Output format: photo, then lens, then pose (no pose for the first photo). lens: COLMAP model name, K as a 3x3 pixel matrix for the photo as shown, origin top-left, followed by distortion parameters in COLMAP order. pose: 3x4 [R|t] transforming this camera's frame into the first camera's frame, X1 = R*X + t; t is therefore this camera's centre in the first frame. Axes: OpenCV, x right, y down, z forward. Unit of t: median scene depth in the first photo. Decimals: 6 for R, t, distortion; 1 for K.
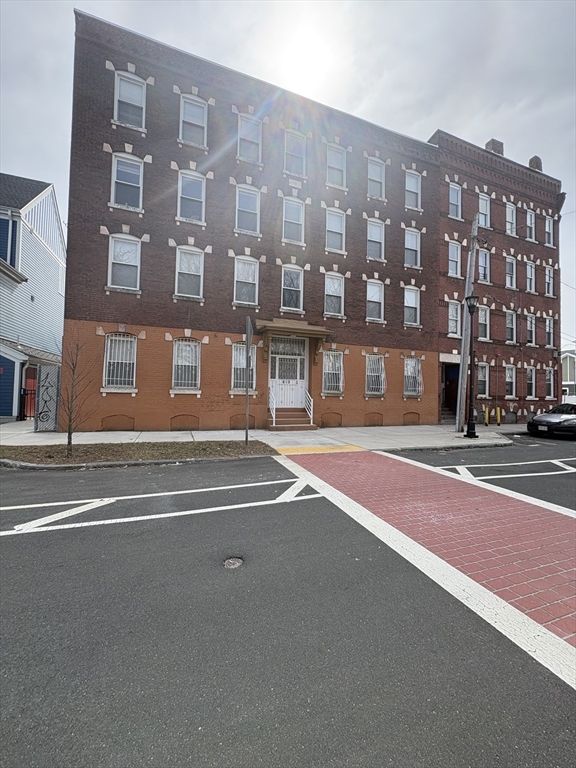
lens RADIAL K [[301.8, 0, 288.0], [0, 301.8, 384.0], [0, 0, 1]] dist [-0.000333, 0.000017]
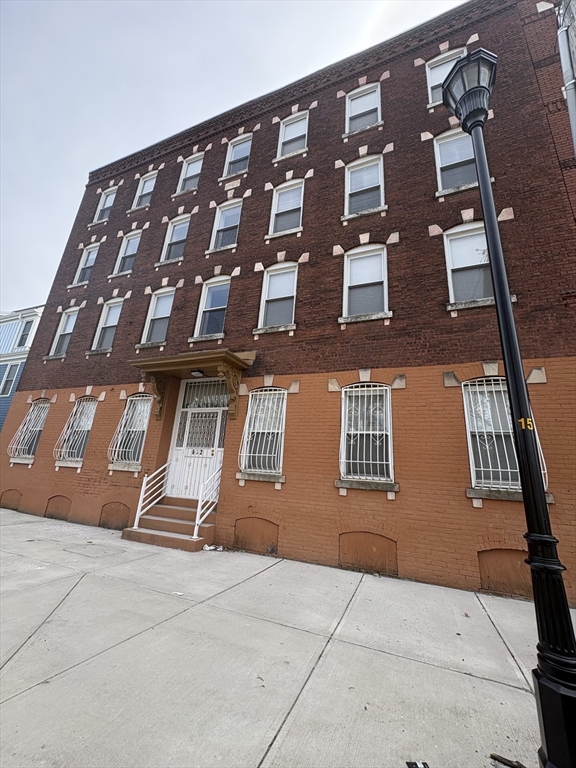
lens RADIAL K [[301.8, 0, 288.0], [0, 301.8, 384.0], [0, 0, 1]] dist [-0.000333, 0.000017]
pose [[0.749033, -0.170232, -0.640290, 0.518973], [-0.030484, 0.956549, -0.289975, 0.030960], [0.661831, 0.236719, 0.711297, 0.657721]]
